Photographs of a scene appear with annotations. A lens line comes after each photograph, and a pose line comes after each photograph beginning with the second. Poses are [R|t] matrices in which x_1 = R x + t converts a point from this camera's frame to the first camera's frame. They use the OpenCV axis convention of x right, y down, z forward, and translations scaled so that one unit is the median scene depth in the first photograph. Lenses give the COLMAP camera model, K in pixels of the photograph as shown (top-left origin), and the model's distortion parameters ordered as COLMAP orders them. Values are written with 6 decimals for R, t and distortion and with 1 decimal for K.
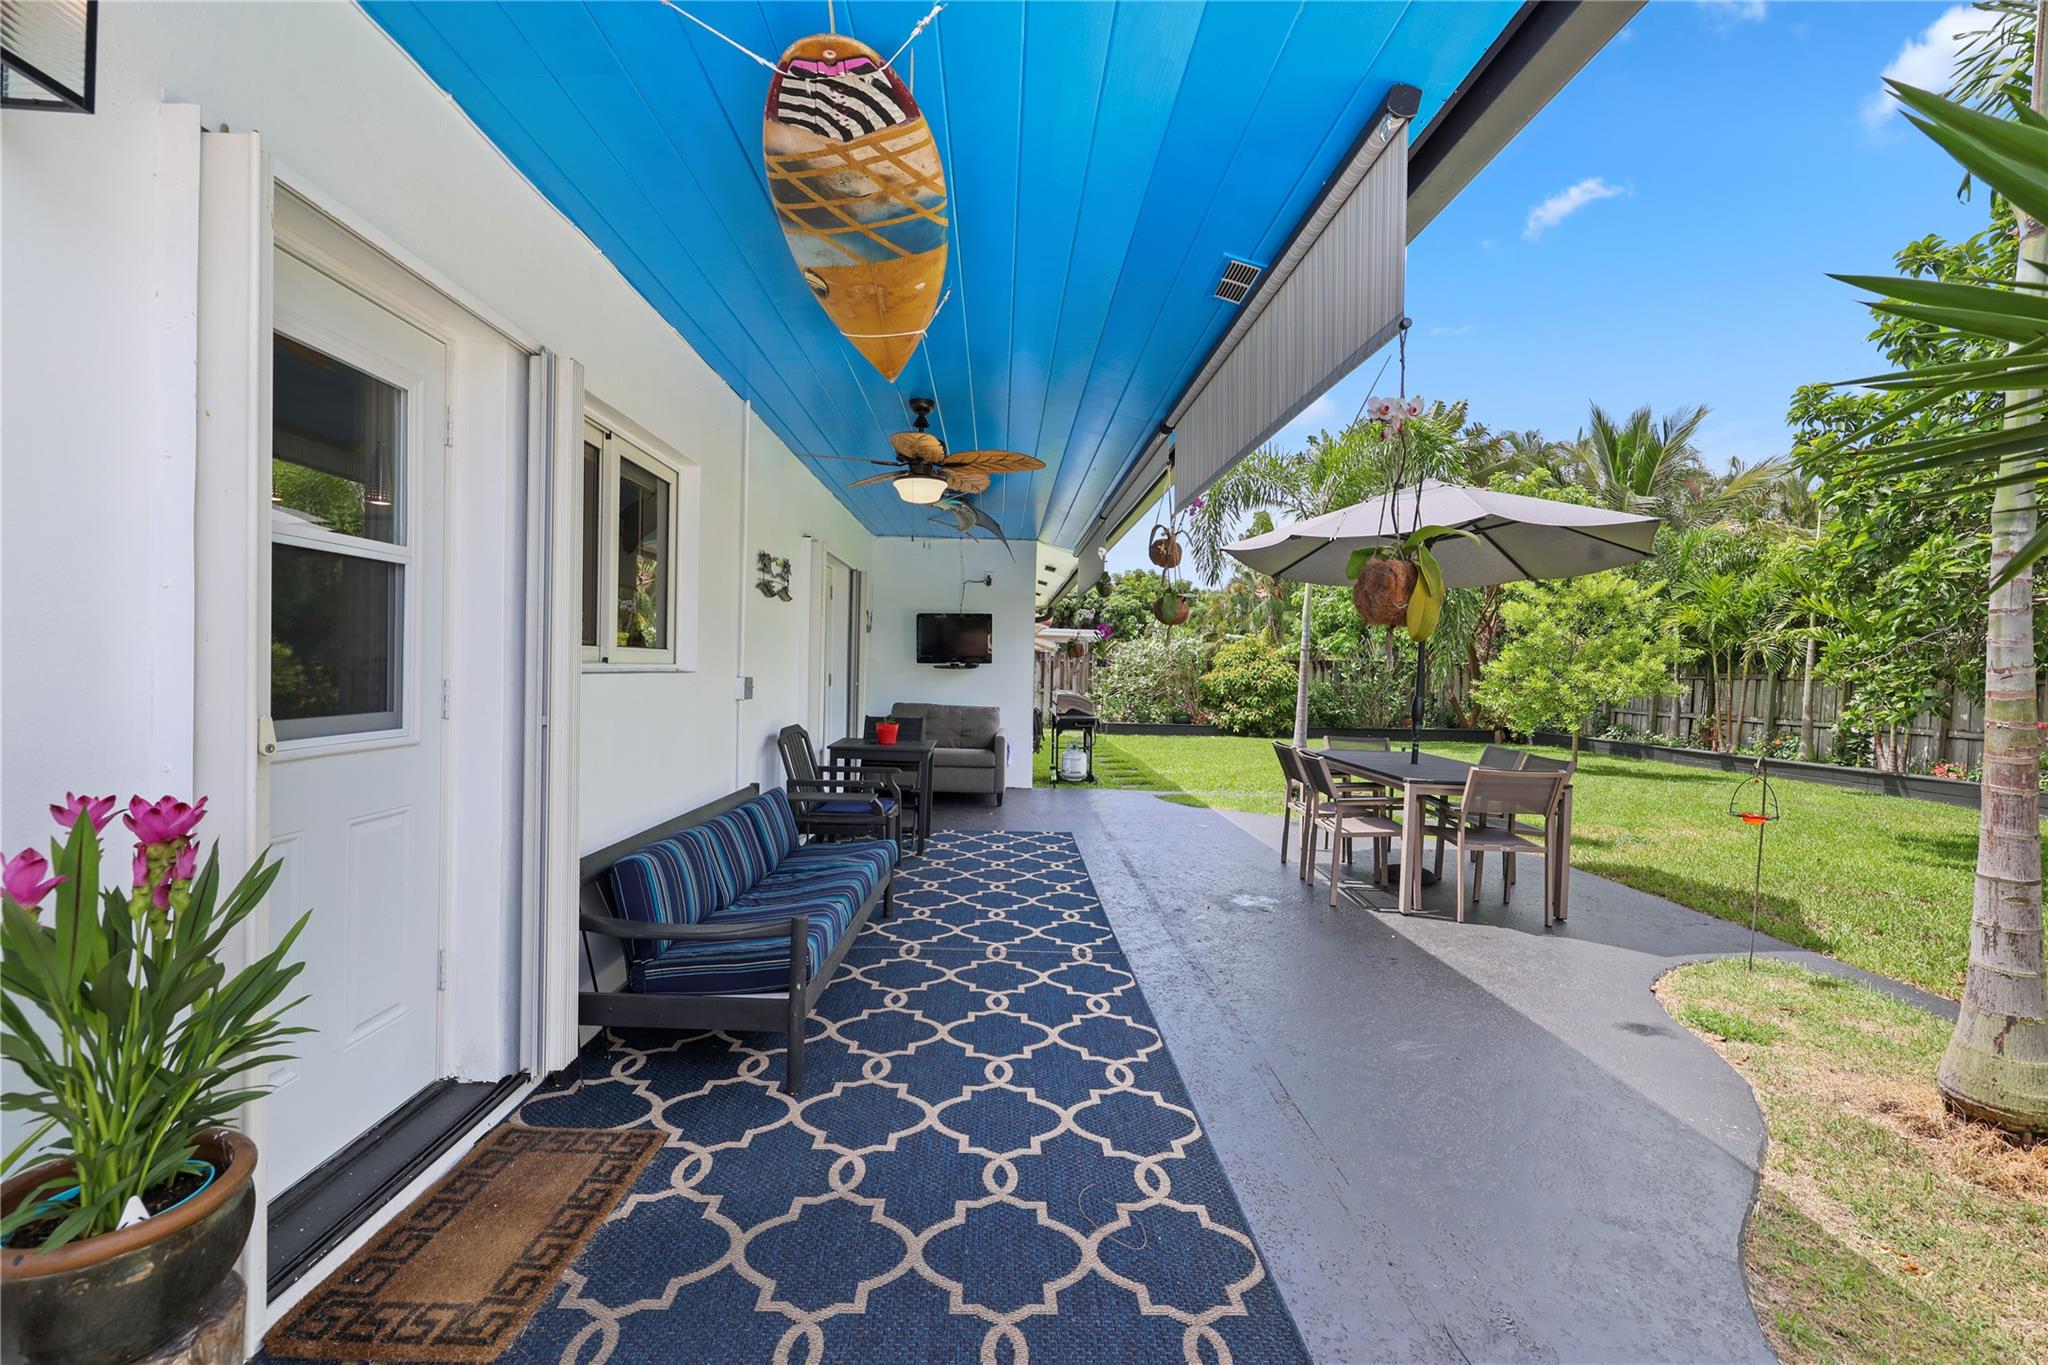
lens RADIAL K [[863.7, 0, 1024.2], [0, 863.7, 672.4], [0, 0, 1]] dist [0.001828, 0.000092]
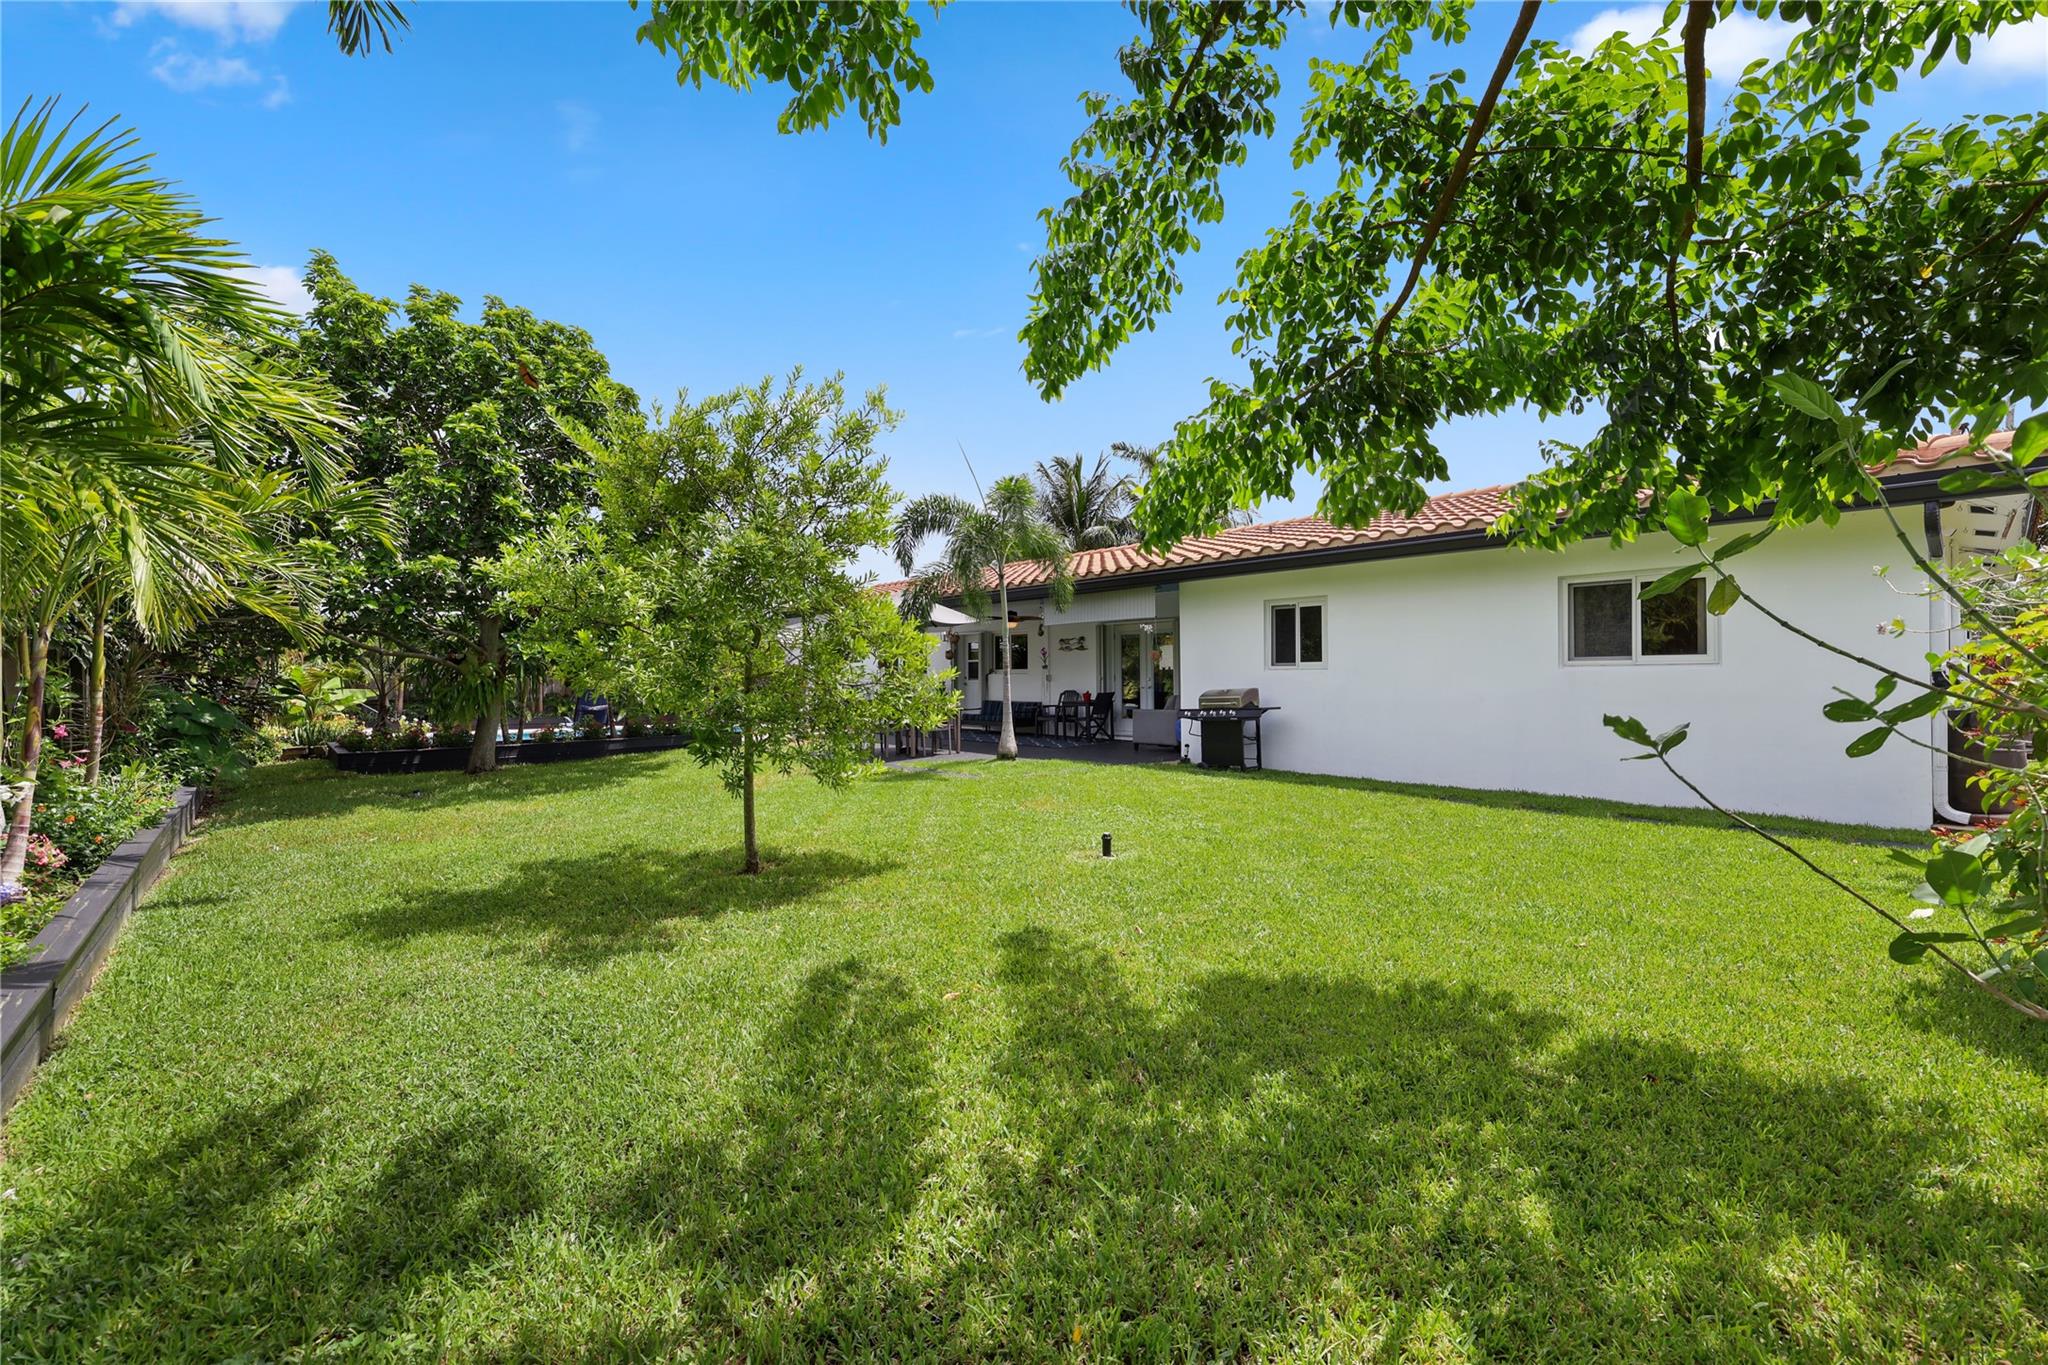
lens RADIAL K [[877.3, 0, 1020.0], [0, 877.3, 672.4], [0, 0, 1]] dist [0.002146, 0.000021]
pose [[-0.769709, -0.009087, -0.638330, 1.579213], [-0.005500, 0.999956, -0.007603, 0.017981], [0.638371, -0.002342, -0.769725, 2.739526]]
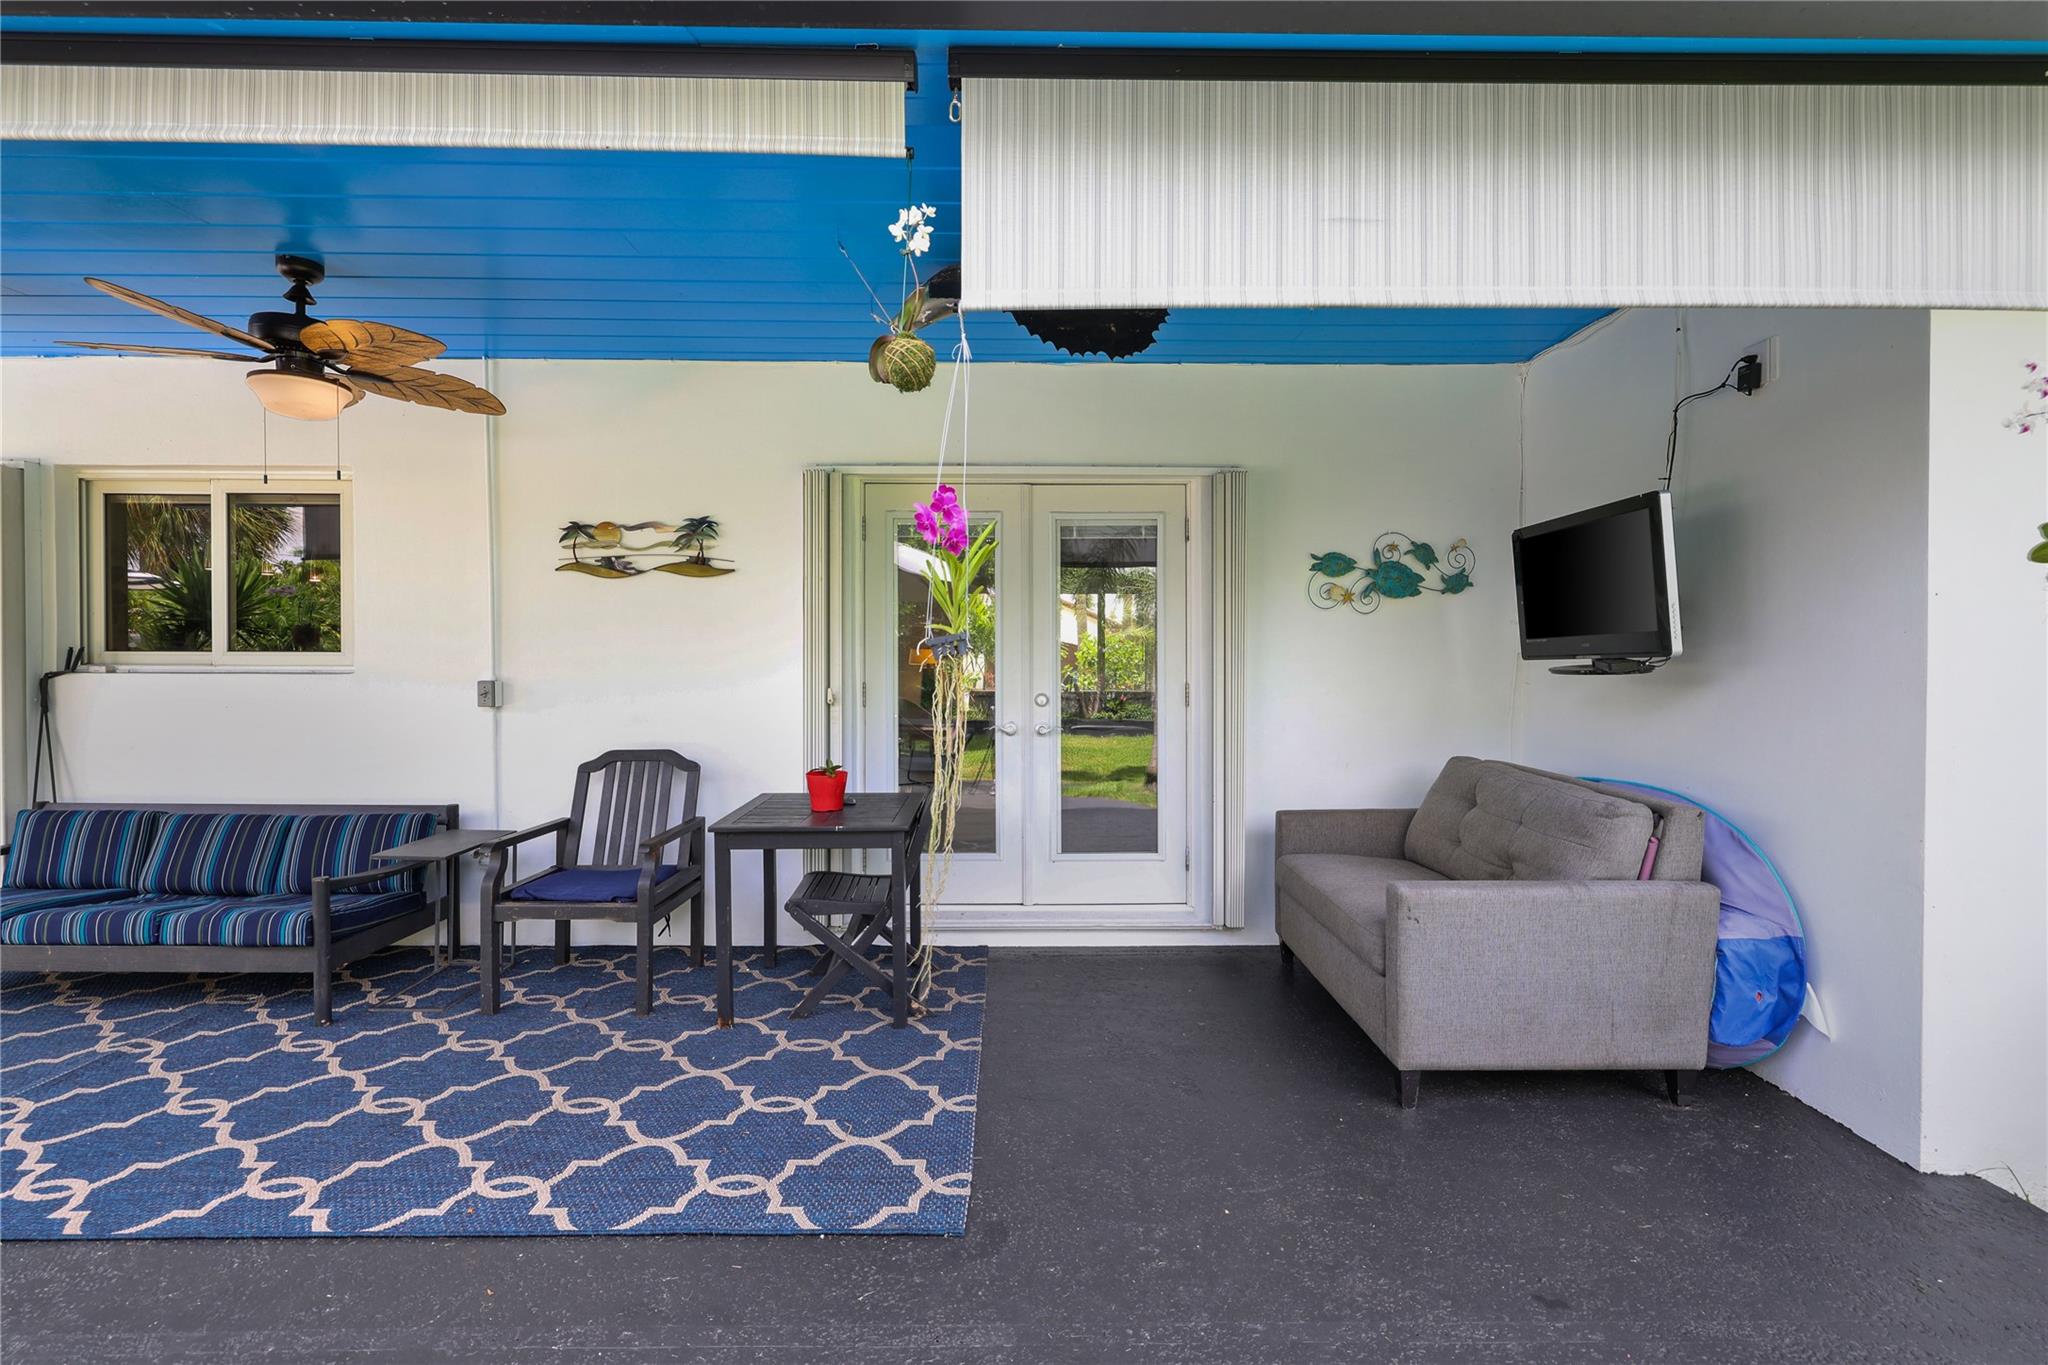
lens RADIAL K [[868.0, 0, 1024.8], [0, 868.0, 664.1], [0, 0, 1]] dist [0.002444, -0.000340]
pose [[-0.018856, -0.013553, -0.999730, 0.368573], [-0.007874, 0.999879, -0.013406, -0.002139], [0.999791, 0.007619, -0.018961, 1.081528]]
